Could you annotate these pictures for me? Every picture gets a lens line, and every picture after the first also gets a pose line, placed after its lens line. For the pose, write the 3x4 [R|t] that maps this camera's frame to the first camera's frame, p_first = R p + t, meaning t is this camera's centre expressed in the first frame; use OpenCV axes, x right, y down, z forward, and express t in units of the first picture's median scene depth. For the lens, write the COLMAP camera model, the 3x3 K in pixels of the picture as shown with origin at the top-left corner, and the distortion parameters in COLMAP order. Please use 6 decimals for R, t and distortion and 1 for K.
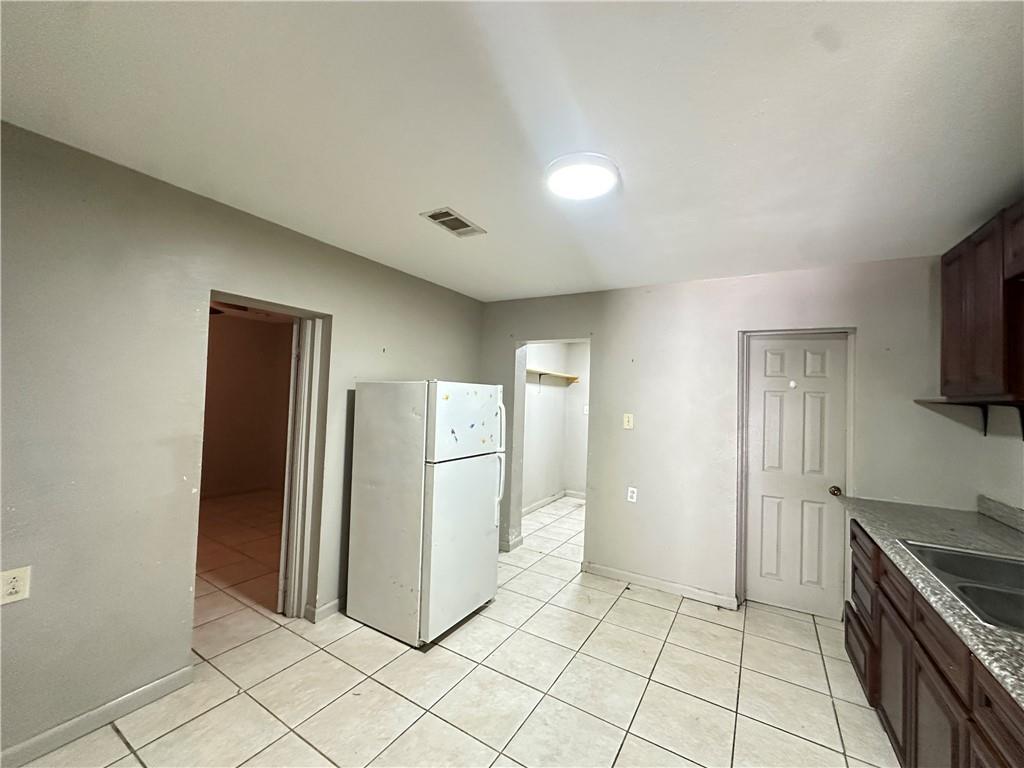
lens RADIAL K [[406.1, 0, 512.0], [0, 406.1, 384.0], [0, 0, 1]] dist [-0.001752, -0.000052]
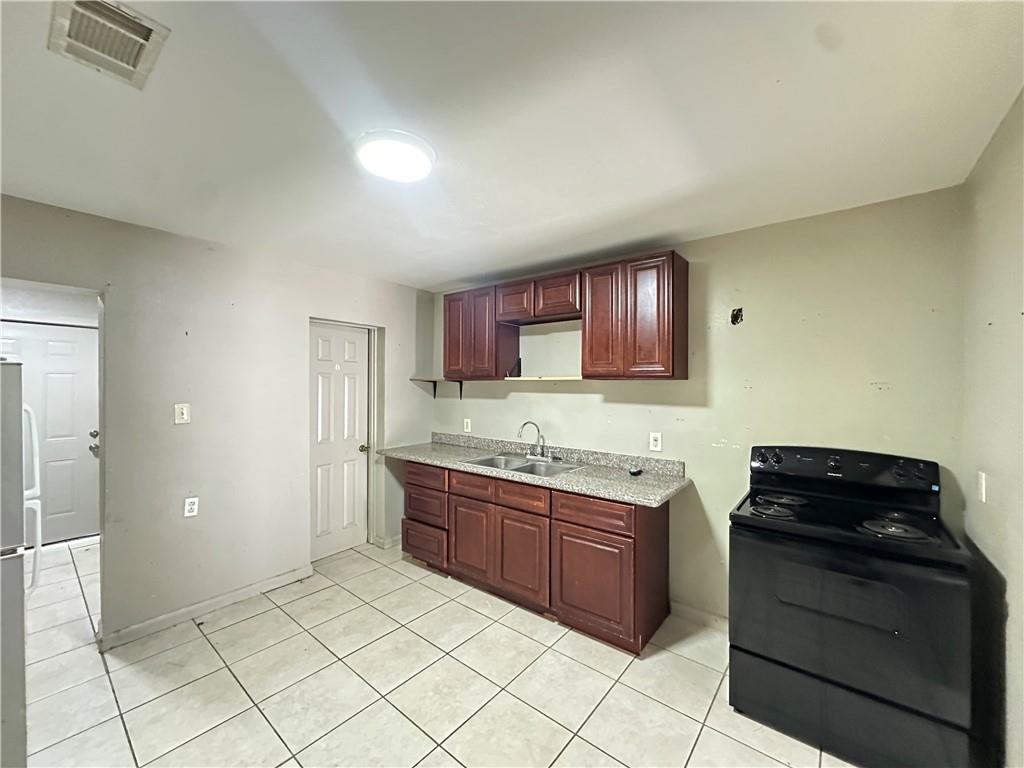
lens RADIAL K [[406.1, 0, 512.0], [0, 406.1, 384.0], [0, 0, 1]] dist [-0.001752, -0.000052]
pose [[0.143748, -0.035950, 0.988961, -0.428320], [-0.026314, 0.998848, 0.040134, -0.011459], [-0.989264, -0.031793, 0.142637, 0.331331]]
